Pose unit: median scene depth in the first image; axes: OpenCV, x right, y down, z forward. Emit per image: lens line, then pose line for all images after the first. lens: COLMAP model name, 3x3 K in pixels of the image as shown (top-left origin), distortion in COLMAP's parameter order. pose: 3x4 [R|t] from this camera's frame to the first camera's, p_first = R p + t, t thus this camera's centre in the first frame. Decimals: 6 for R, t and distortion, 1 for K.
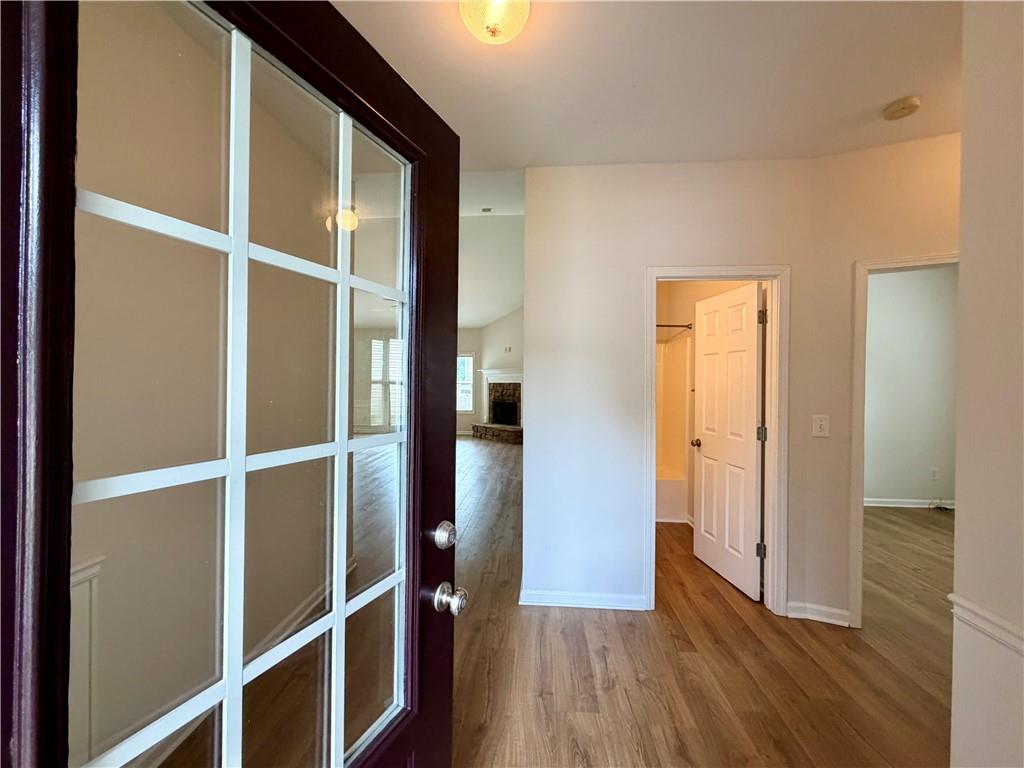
lens RADIAL K [[405.0, 0, 511.5], [0, 405.0, 385.8], [0, 0, 1]] dist [-0.003450, 0.000261]
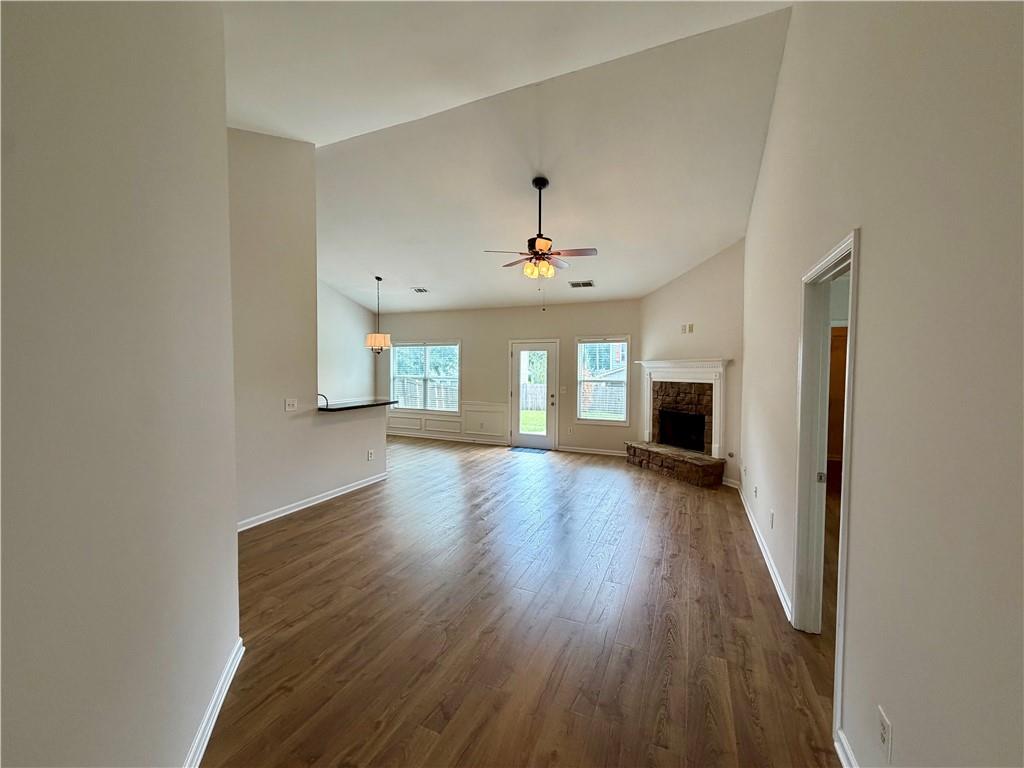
lens RADIAL K [[409.0, 0, 509.2], [0, 409.0, 383.0], [0, 0, 1]] dist [-0.000566, 0.000229]
pose [[0.936802, 0.007436, -0.349780, -0.172327], [0.000557, 0.999741, 0.022743, -0.078511], [0.349859, -0.021501, 0.936556, 1.211973]]
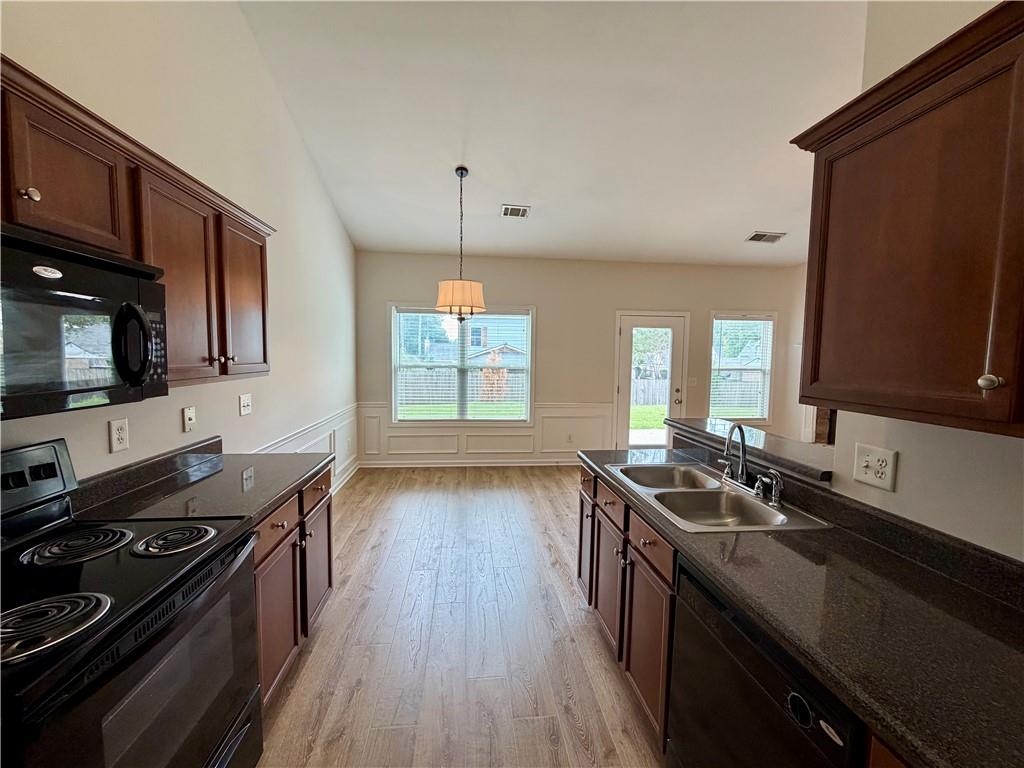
lens RADIAL K [[409.0, 0, 509.2], [0, 409.0, 383.0], [0, 0, 1]] dist [-0.000566, 0.000229]
pose [[0.985451, -0.010544, 0.169633, -2.237050], [0.000624, 0.998291, 0.058431, -0.083848], [-0.169959, -0.057475, 0.983774, 2.156197]]
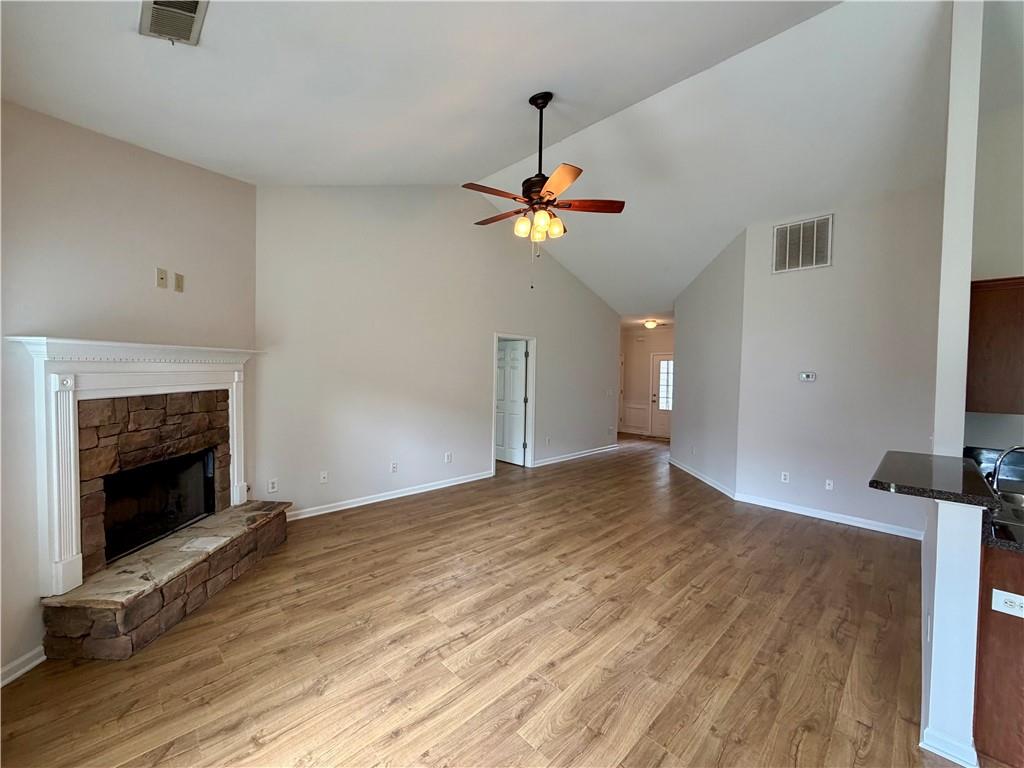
lens RADIAL K [[409.0, 0, 509.2], [0, 409.0, 383.0], [0, 0, 1]] dist [-0.000566, 0.000229]
pose [[-0.745657, -0.044500, 0.664842, -1.518208], [-0.017466, 0.998730, 0.047259, -0.126236], [-0.666101, 0.023627, -0.745487, 4.073408]]
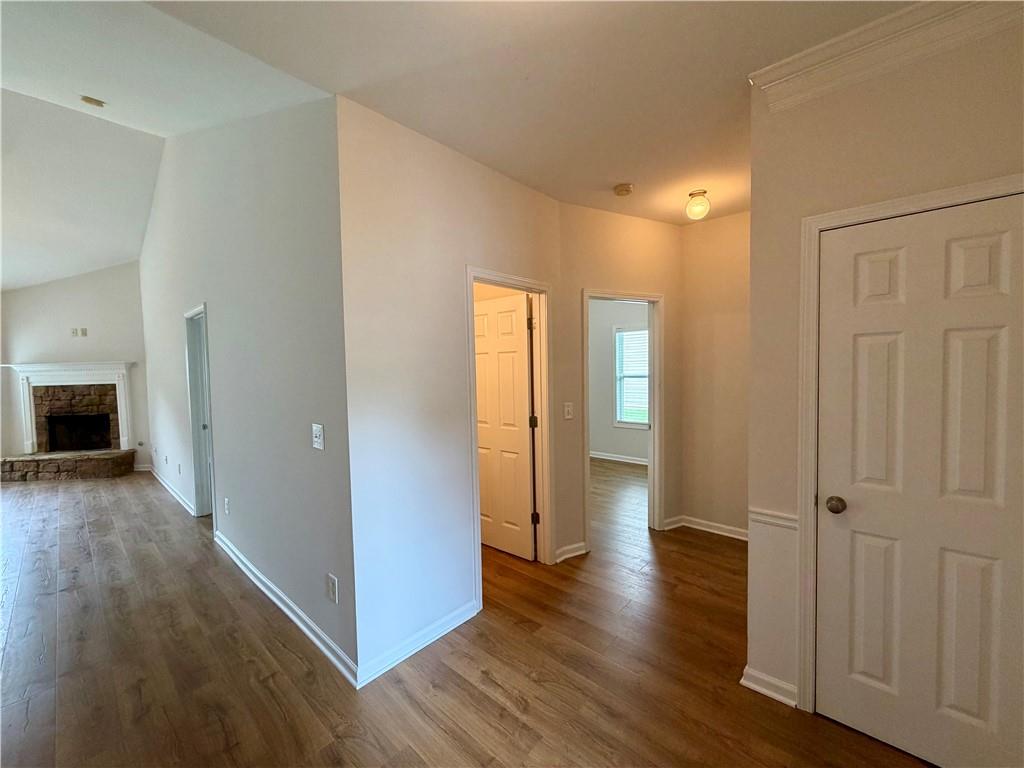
lens RADIAL K [[405.0, 0, 511.5], [0, 405.0, 385.8], [0, 0, 1]] dist [-0.003450, 0.000261]
pose [[0.619298, -0.055306, 0.783206, -0.342744], [0.033323, 0.998469, 0.044157, -0.042285], [-0.784448, -0.001248, 0.620193, 0.300270]]
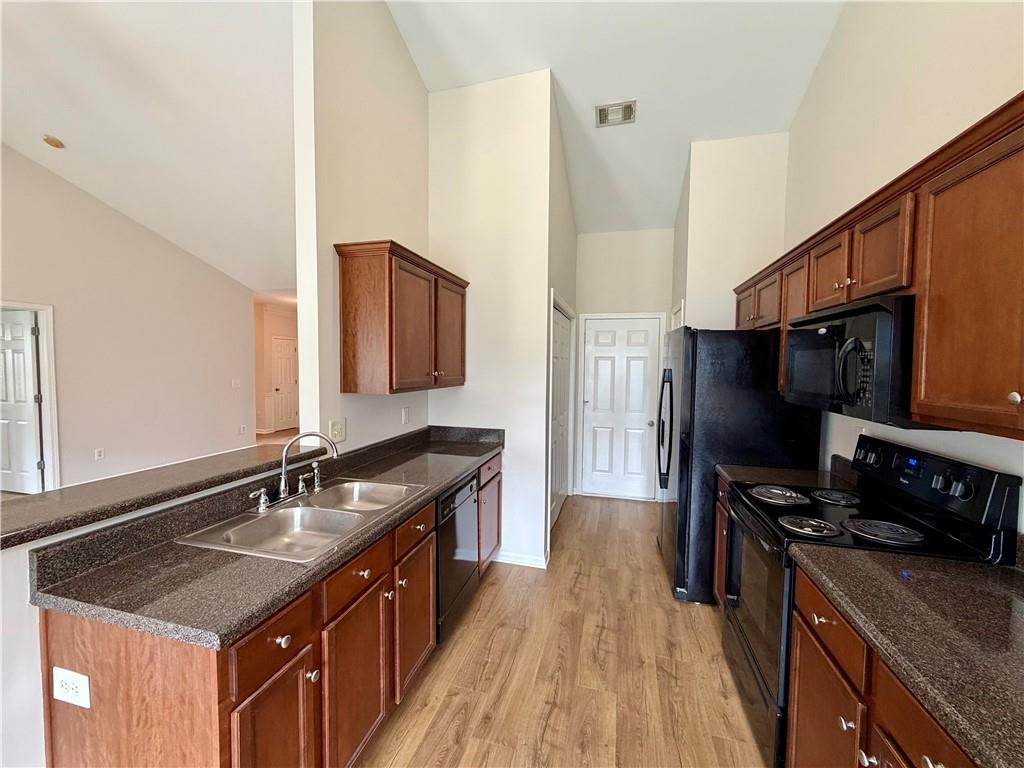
lens RADIAL K [[409.0, 0, 509.2], [0, 409.0, 383.0], [0, 0, 1]] dist [-0.000566, 0.000229]
pose [[-0.979885, -0.030272, 0.197254, -2.223544], [-0.018327, 0.997902, 0.062101, -0.111326], [-0.198720, 0.057237, -0.978384, 3.376934]]
